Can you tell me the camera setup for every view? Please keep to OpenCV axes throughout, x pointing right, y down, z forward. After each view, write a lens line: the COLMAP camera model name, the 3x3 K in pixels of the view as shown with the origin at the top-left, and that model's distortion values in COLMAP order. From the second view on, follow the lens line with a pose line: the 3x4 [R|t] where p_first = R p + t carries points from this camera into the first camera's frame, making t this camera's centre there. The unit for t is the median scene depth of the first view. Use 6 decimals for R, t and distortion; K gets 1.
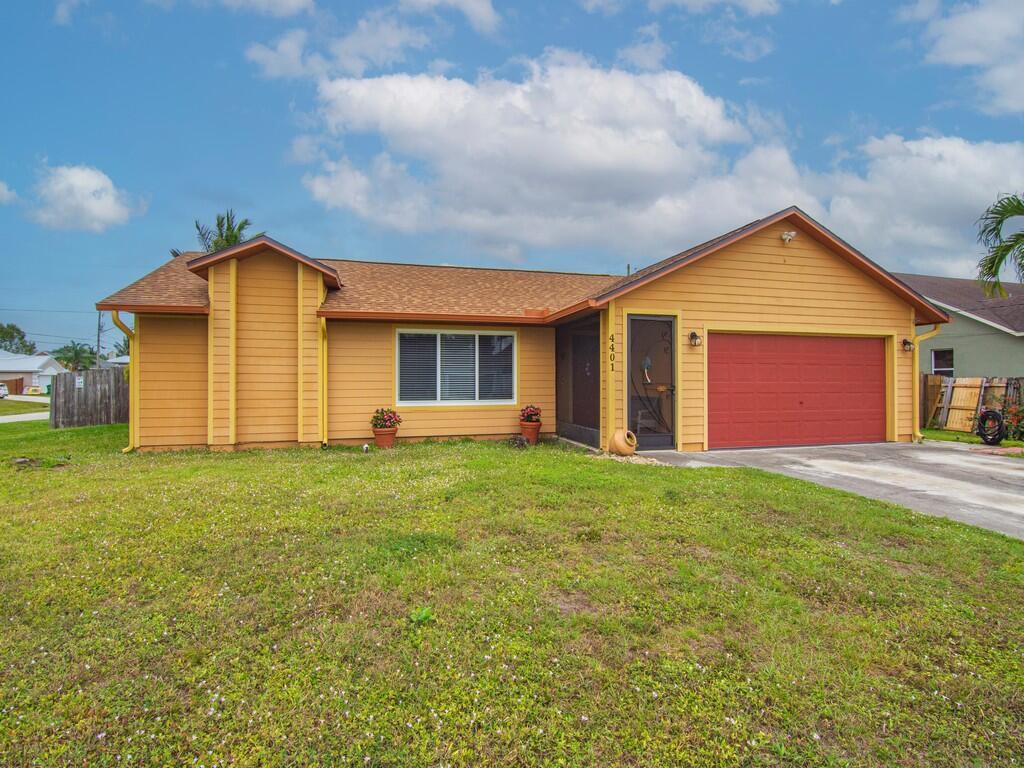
lens RADIAL K [[495.0, 0, 510.6], [0, 495.0, 380.0], [0, 0, 1]] dist [-0.015432, -0.001673]
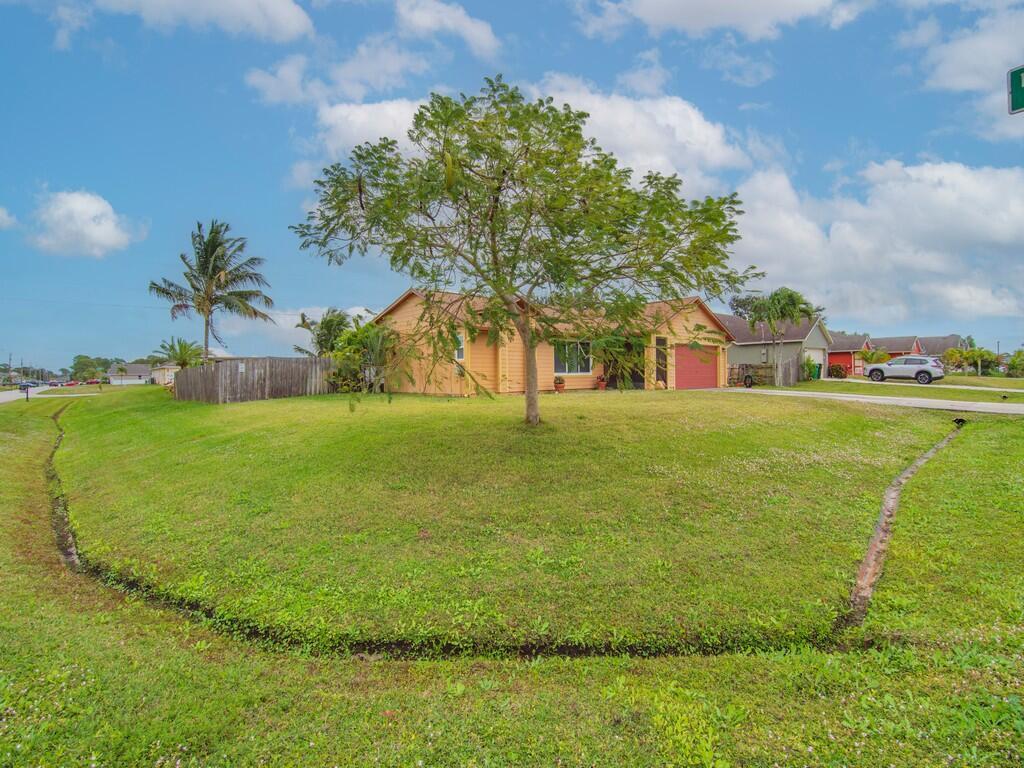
lens RADIAL K [[495.0, 0, 510.6], [0, 495.0, 380.0], [0, 0, 1]] dist [-0.015432, -0.001673]
pose [[0.895838, -0.014031, 0.444159, -1.414008], [0.009711, 0.999881, 0.011999, 0.048358], [-0.444275, -0.006435, 0.895868, -0.860137]]
